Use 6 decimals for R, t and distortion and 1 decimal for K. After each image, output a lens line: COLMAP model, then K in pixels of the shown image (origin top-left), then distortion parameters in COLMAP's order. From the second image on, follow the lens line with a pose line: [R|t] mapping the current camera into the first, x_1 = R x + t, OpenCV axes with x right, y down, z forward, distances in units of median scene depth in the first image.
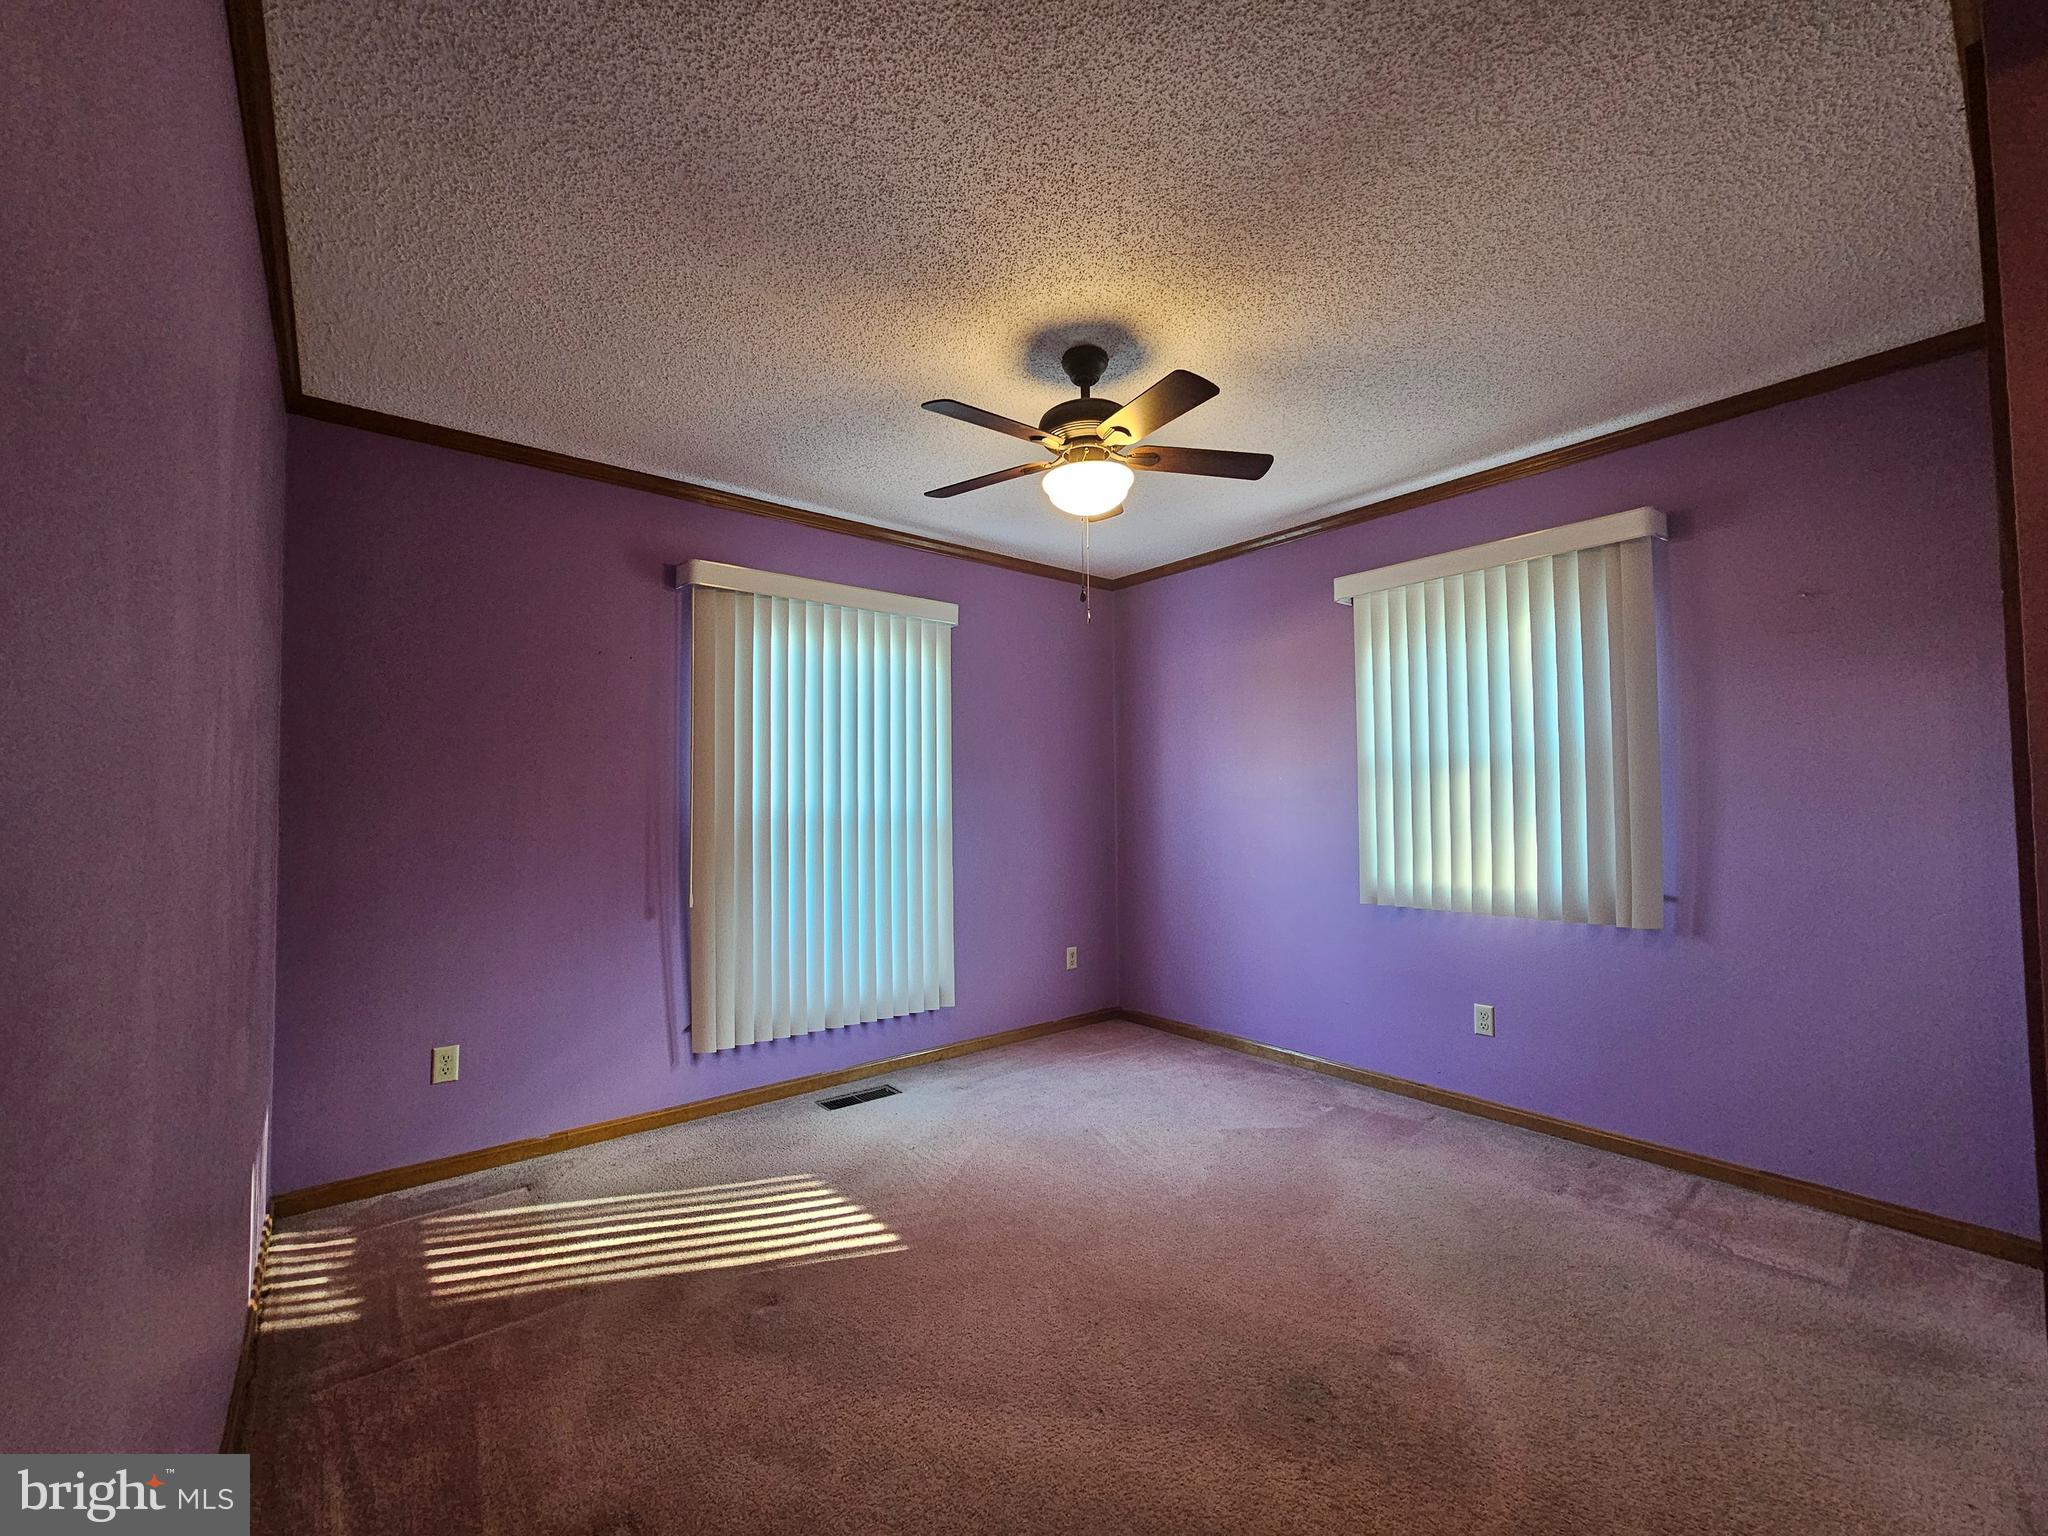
lens RADIAL K [[844.4, 0, 951.1], [0, 844.4, 787.9], [0, 0, 1]] dist [0.002112, 0.001587]
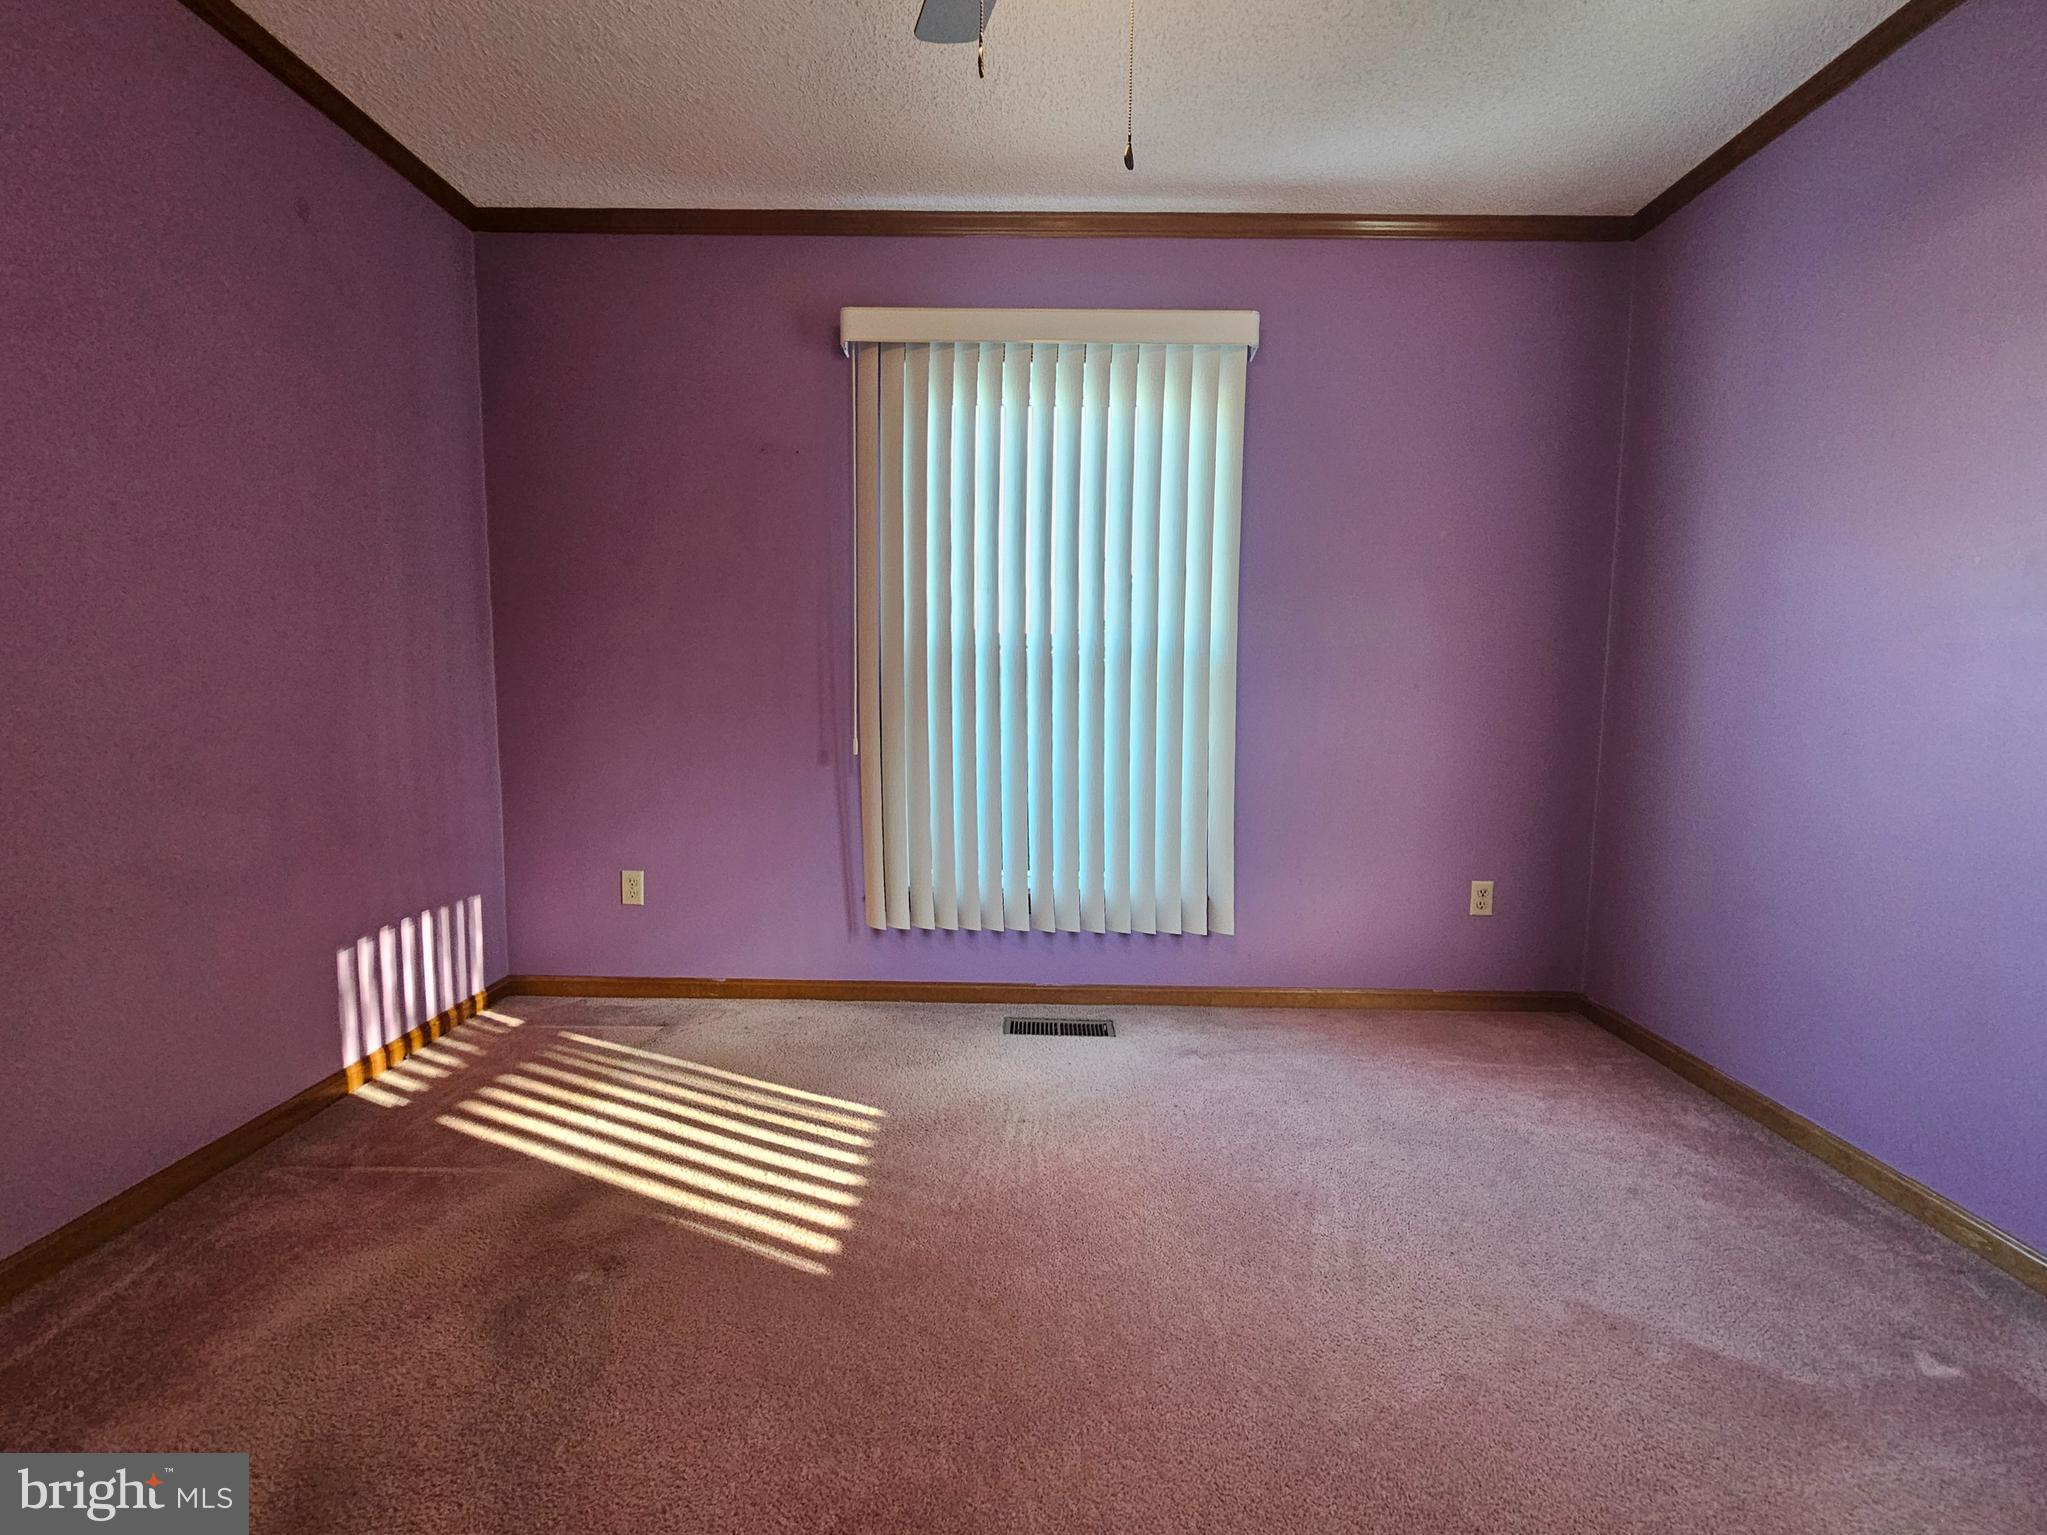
lens RADIAL K [[844.0, 0, 1014.4], [0, 844.0, 765.1], [0, 0, 1]] dist [0.002112, 0.001587]
pose [[0.796310, 0.080392, -0.599523, 0.294749], [-0.011515, 0.992964, 0.117855, 0.049333], [0.604779, -0.086946, 0.791633, 0.412835]]
